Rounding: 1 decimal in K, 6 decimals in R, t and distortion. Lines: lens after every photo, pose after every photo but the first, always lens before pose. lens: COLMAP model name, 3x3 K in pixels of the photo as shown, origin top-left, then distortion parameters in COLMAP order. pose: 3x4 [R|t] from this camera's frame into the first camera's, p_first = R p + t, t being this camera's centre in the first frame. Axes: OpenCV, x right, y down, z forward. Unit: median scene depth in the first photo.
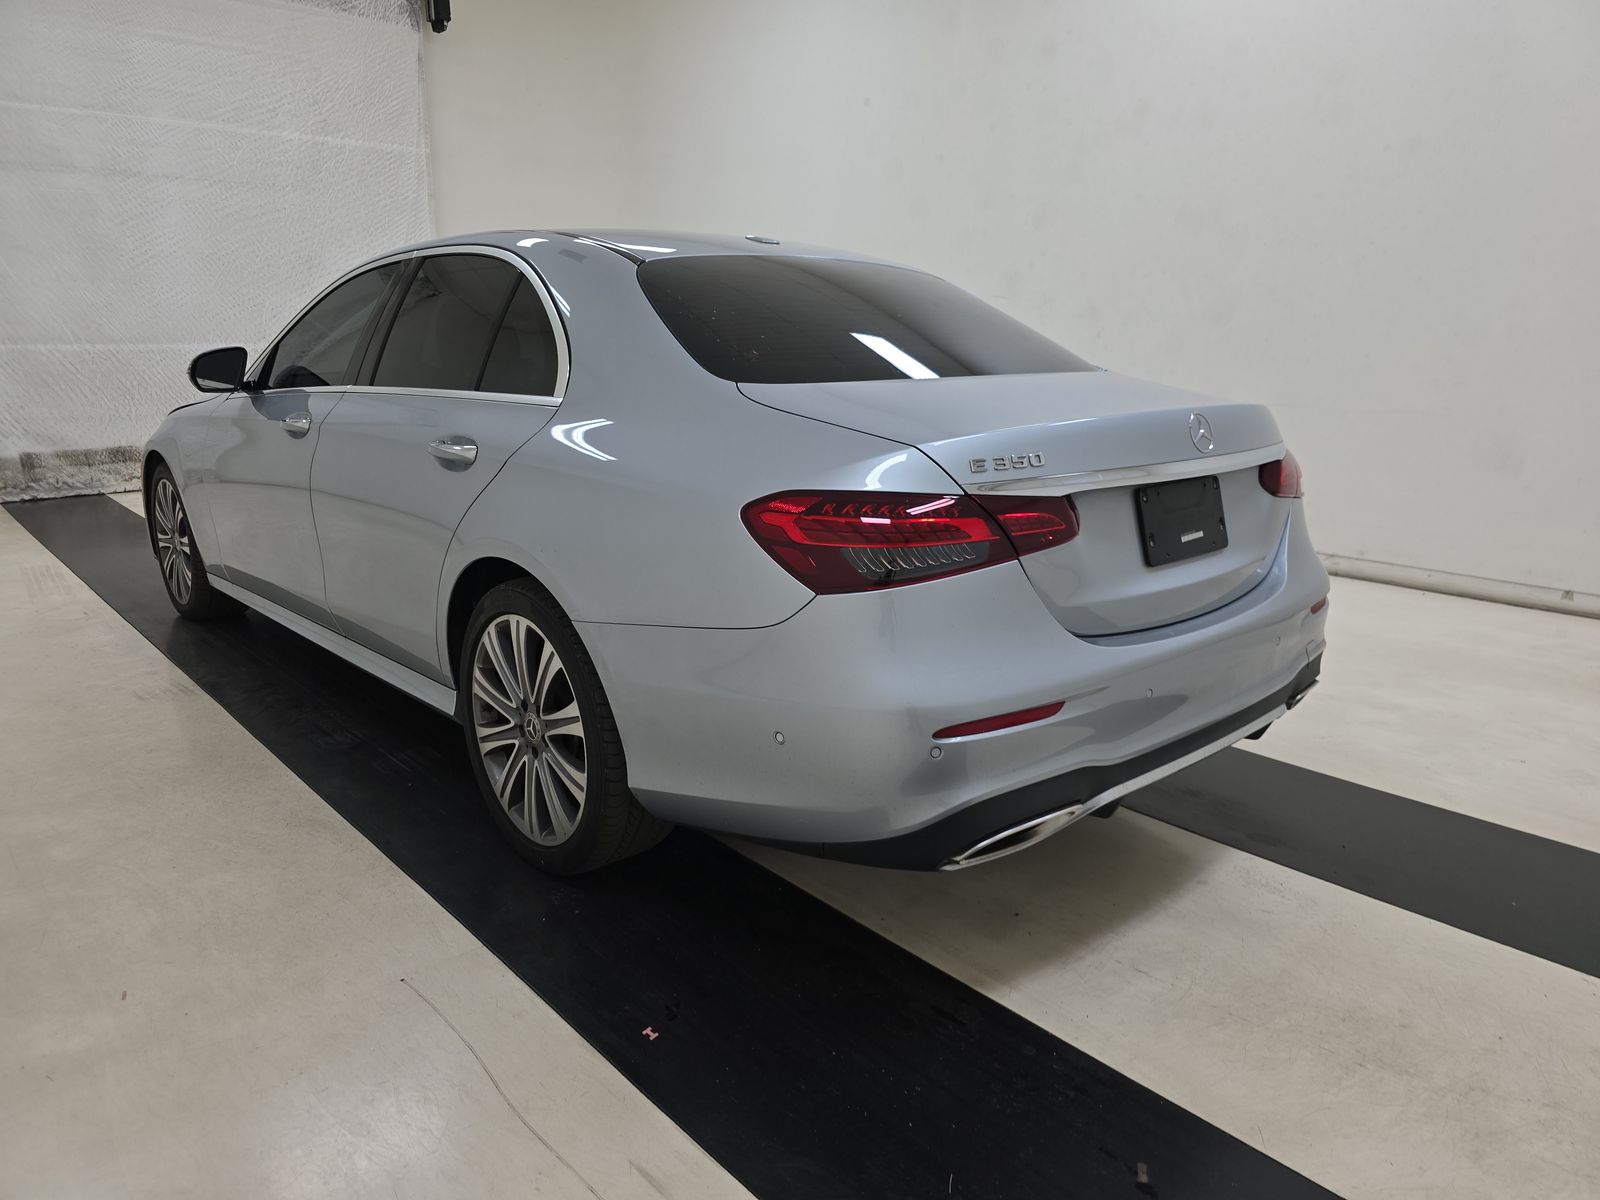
lens RADIAL K [[1102.0, 0, 800.0], [0, 1102.0, 600.0], [0, 0, 1]] dist [0.030107, -0.042259]
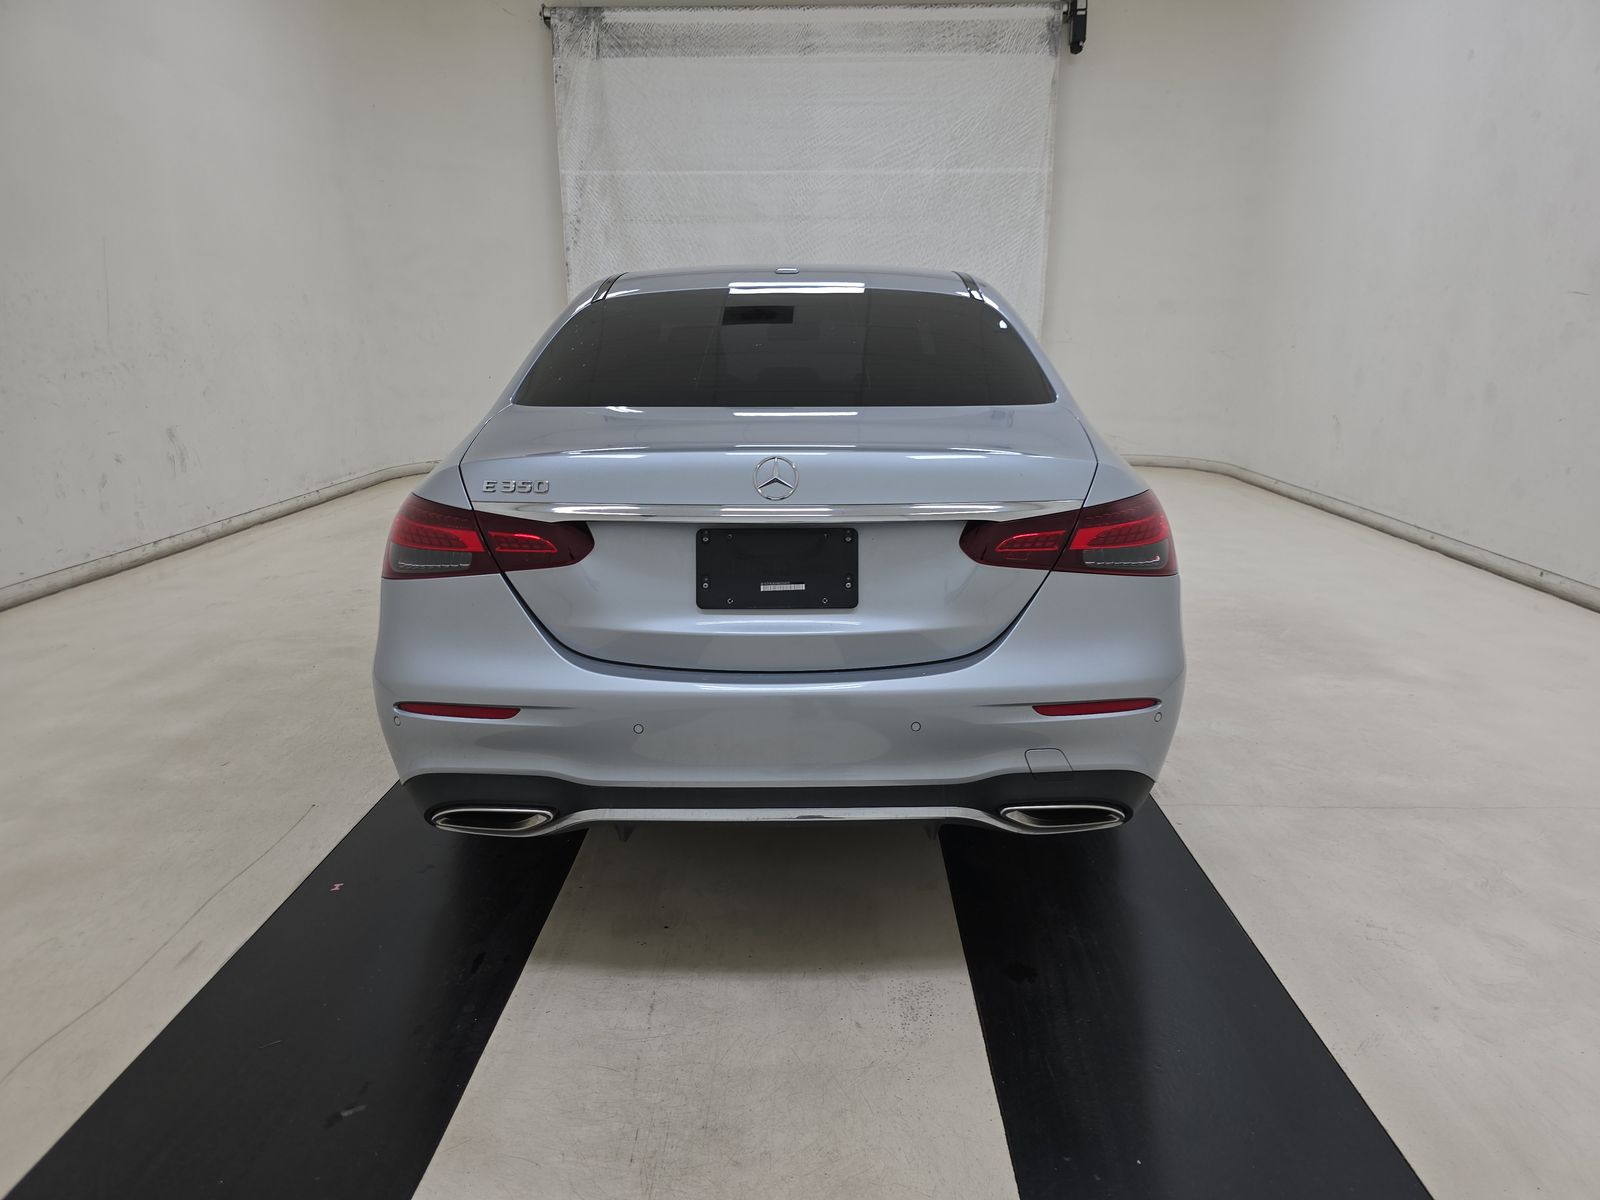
lens RADIAL K [[1102.0, 0, 800.0], [0, 1102.0, 600.0], [0, 0, 1]] dist [0.030107, -0.042259]
pose [[0.719246, 0.153023, -0.677694, 0.293076], [-0.152249, 0.986448, 0.061156, -0.031044], [0.677868, 0.059192, 0.732796, 0.096423]]
